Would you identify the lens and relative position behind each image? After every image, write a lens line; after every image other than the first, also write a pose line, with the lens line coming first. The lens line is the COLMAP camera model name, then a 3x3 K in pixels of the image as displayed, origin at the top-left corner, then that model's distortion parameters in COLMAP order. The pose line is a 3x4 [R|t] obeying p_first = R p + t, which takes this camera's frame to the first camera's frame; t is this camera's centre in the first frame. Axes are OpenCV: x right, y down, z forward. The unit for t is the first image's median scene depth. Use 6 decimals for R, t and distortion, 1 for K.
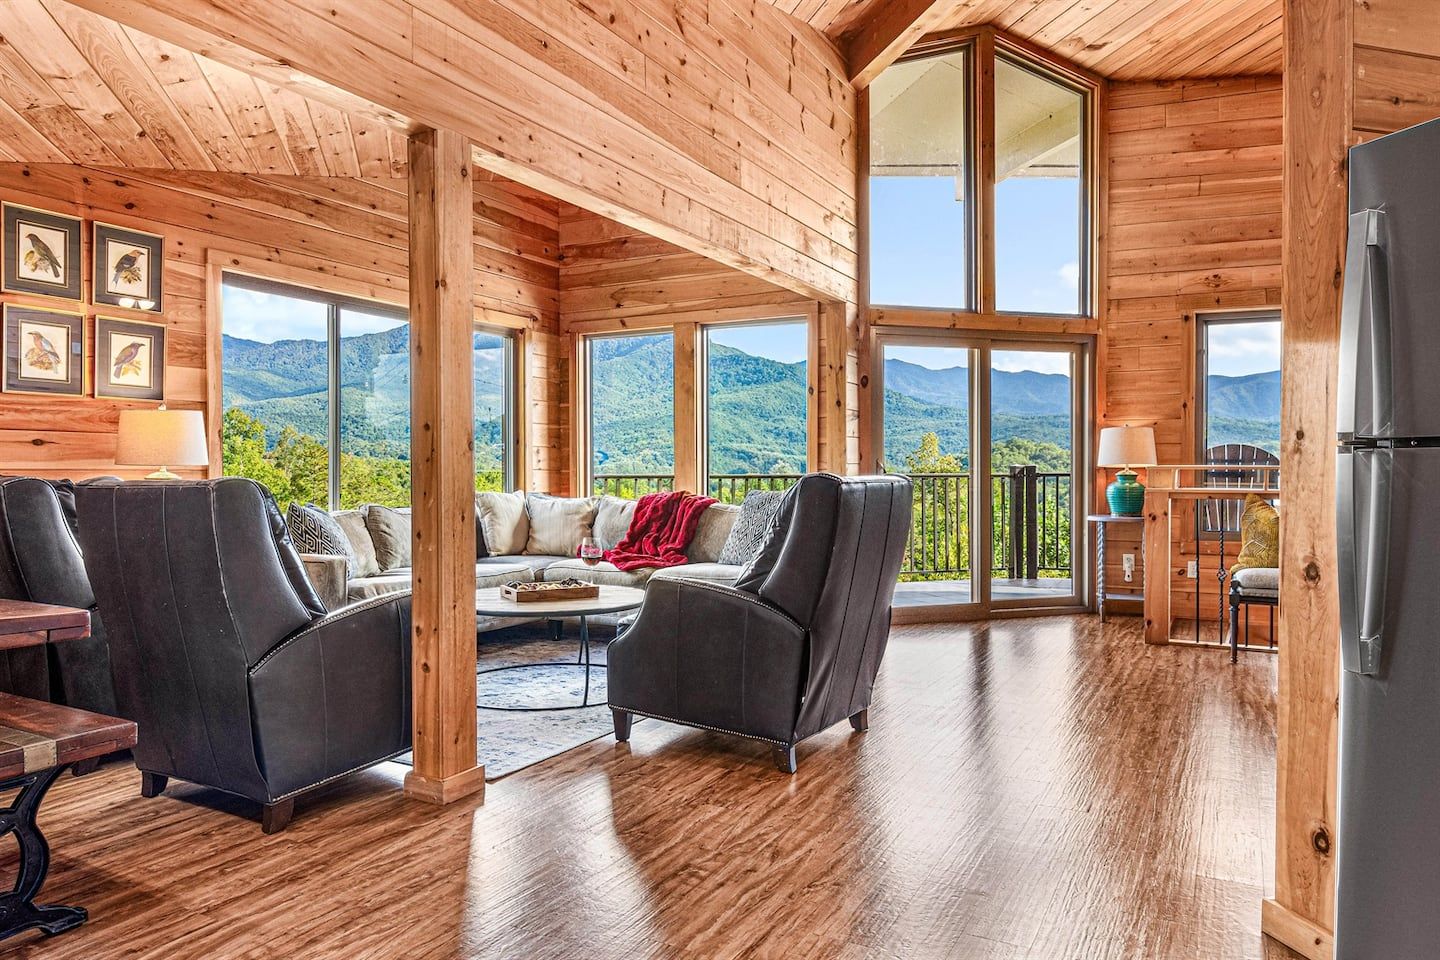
lens RADIAL K [[986.6, 0, 741.4], [0, 986.6, 491.3], [0, 0, 1]] dist [-0.047060, 0.002361]
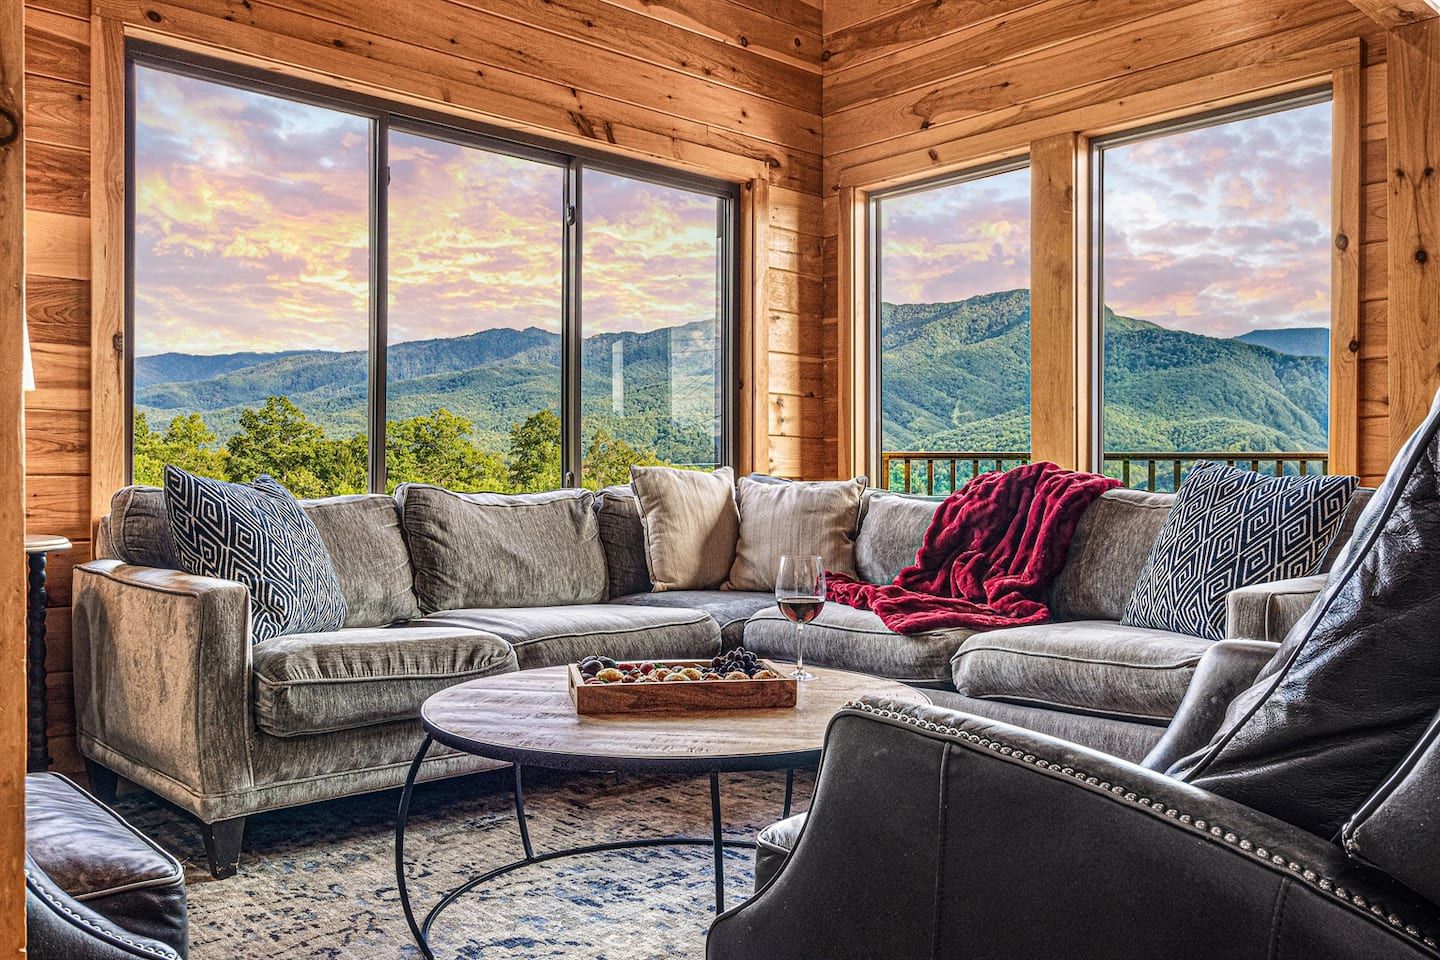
lens RADIAL K [[1200.6, 0, 718.3], [0, 1200.6, 491.8], [0, 0, 1]] dist [-0.007625, 0.006494]
pose [[0.939930, 0.003741, -0.341347, -0.009396], [-0.008817, 0.999872, -0.013319, 0.021697], [0.341253, 0.015528, 0.939843, 0.407098]]
